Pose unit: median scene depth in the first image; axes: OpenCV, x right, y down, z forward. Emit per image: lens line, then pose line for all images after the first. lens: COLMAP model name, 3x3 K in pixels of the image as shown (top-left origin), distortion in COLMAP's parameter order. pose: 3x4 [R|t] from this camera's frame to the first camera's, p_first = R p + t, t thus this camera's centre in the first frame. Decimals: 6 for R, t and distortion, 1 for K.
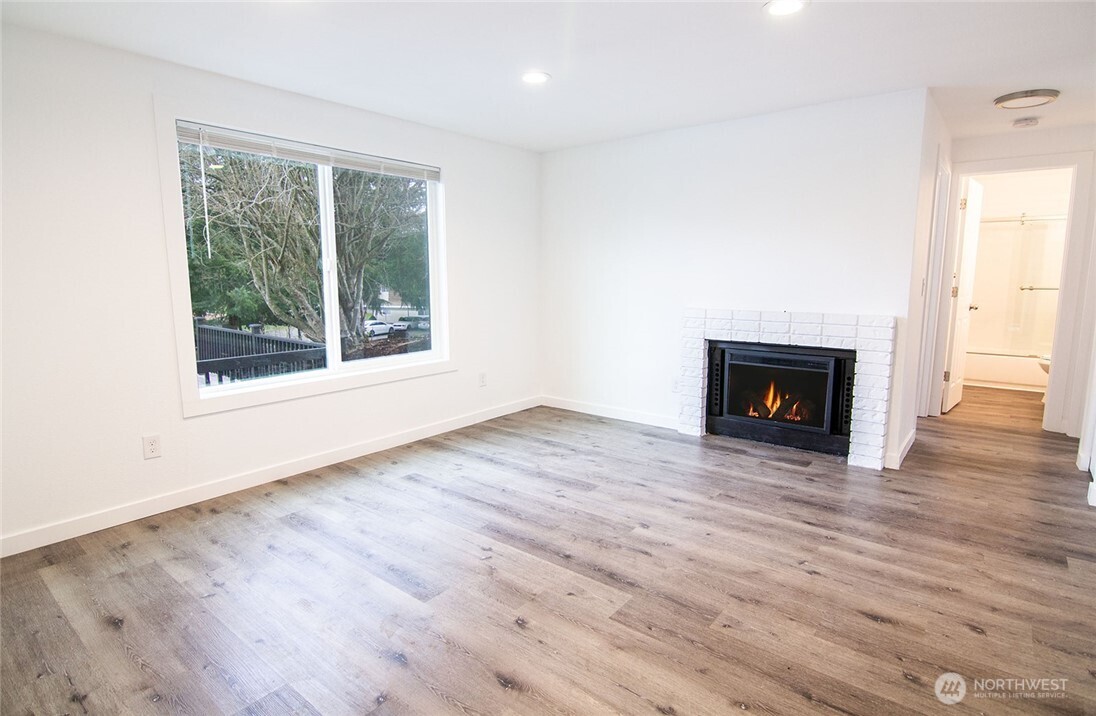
lens RADIAL K [[566.2, 0, 548.9], [0, 566.2, 355.6], [0, 0, 1]] dist [0.001093, -0.014852]
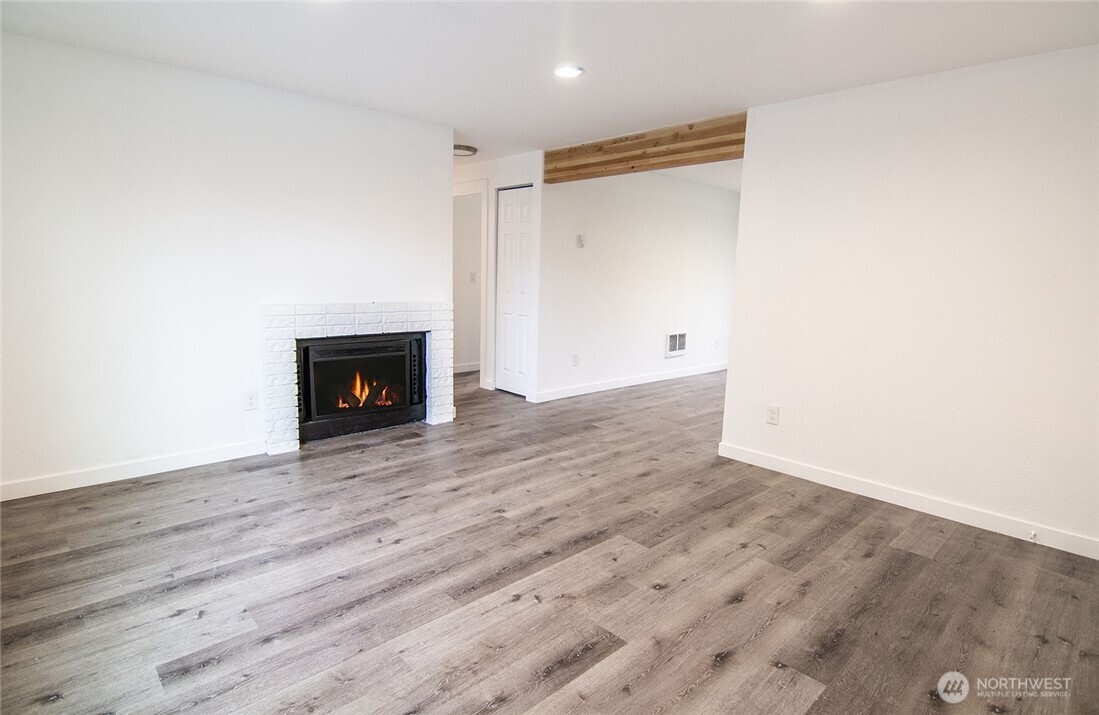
lens RADIAL K [[567.7, 0, 550.4], [0, 567.7, 355.1], [0, 0, 1]] dist [0.001093, -0.014852]
pose [[0.135811, -0.137888, 0.981092, -0.684982], [0.114214, 0.985844, 0.122745, -0.085510], [-0.984129, 0.095384, 0.149637, 0.616591]]
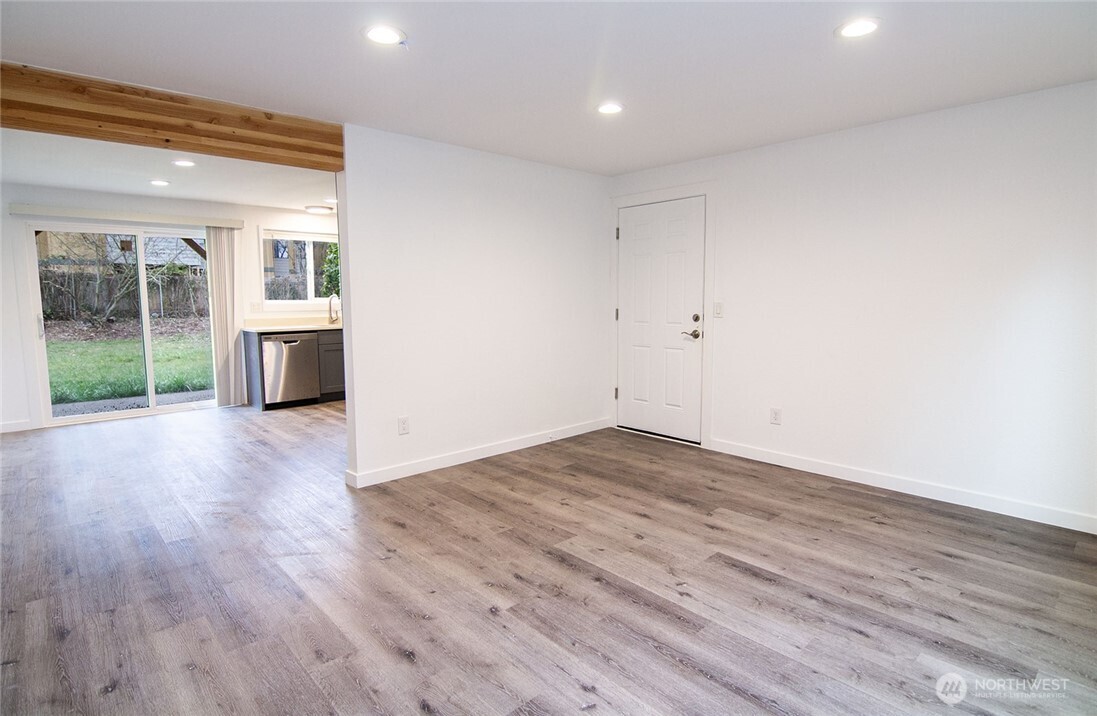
lens RADIAL K [[563.2, 0, 547.2], [0, 563.2, 355.9], [0, 0, 1]] dist [-0.012383, -0.001308]
pose [[-0.988085, -0.008028, 0.153703, -0.020516], [0.030707, 0.968280, 0.247973, -0.206191], [-0.150818, 0.249738, -0.956496, 1.410357]]
